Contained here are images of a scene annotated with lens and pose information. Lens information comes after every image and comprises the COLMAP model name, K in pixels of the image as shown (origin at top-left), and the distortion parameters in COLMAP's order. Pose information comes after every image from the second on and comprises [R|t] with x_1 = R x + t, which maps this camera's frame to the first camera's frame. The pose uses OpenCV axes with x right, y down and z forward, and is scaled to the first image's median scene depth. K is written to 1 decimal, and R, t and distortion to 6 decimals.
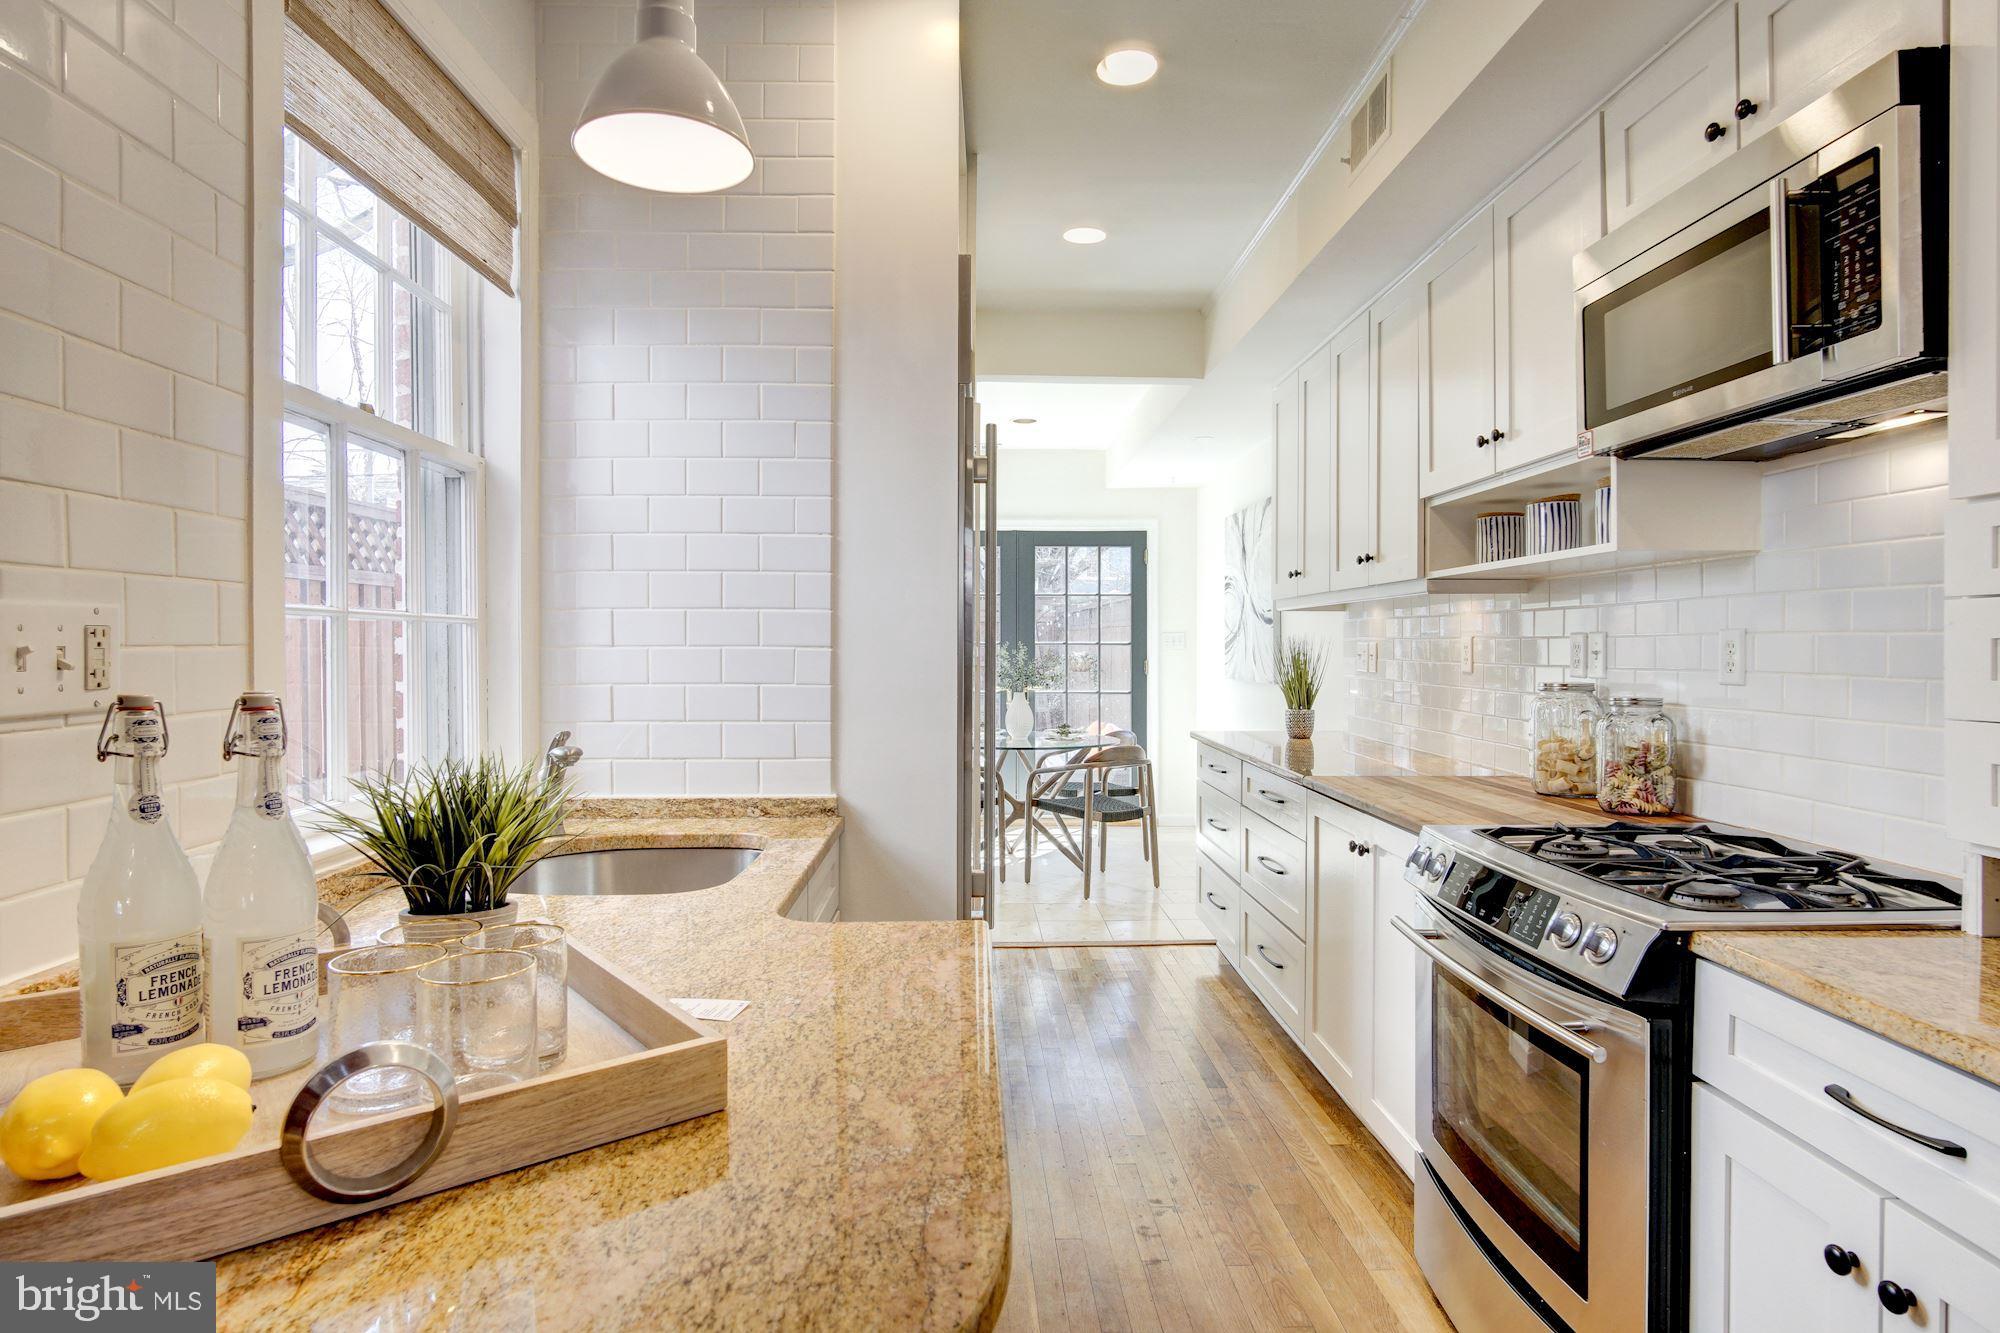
lens RADIAL K [[1074.2, 0, 986.1], [0, 1074.2, 657.1], [0, 0, 1]] dist [-0.014062, 0.003981]
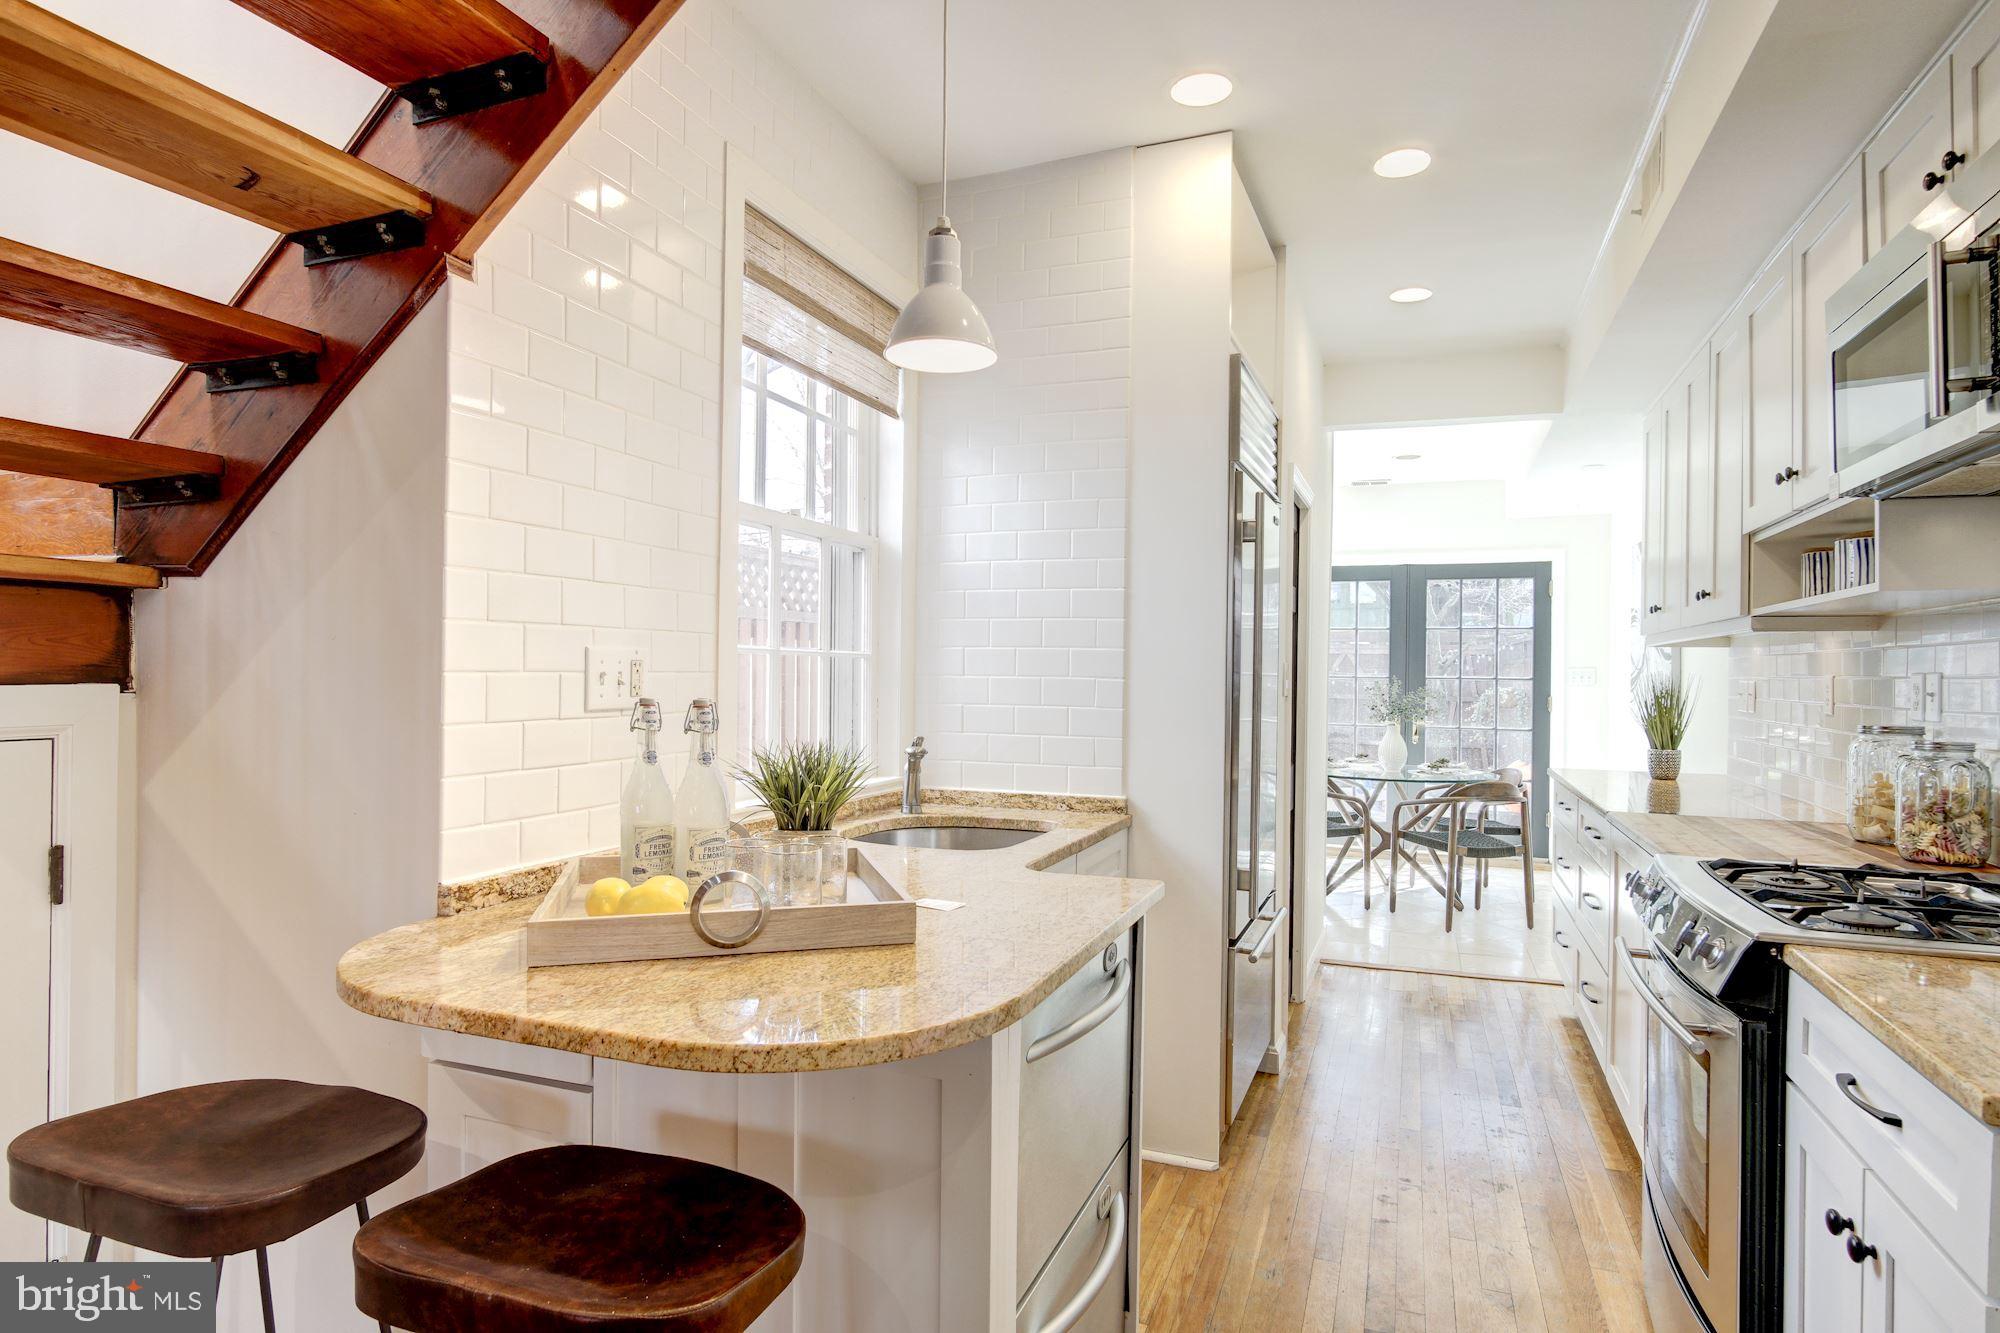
lens RADIAL K [[1074.2, 0, 1006.4], [0, 1074.2, 672.3], [0, 0, 1]] dist [-0.014062, 0.003981]
pose [[0.925767, 0.010701, -0.377943, 0.210844], [-0.016238, 0.999802, -0.011466, 0.000502], [0.377746, 0.016752, 0.925758, -0.216085]]
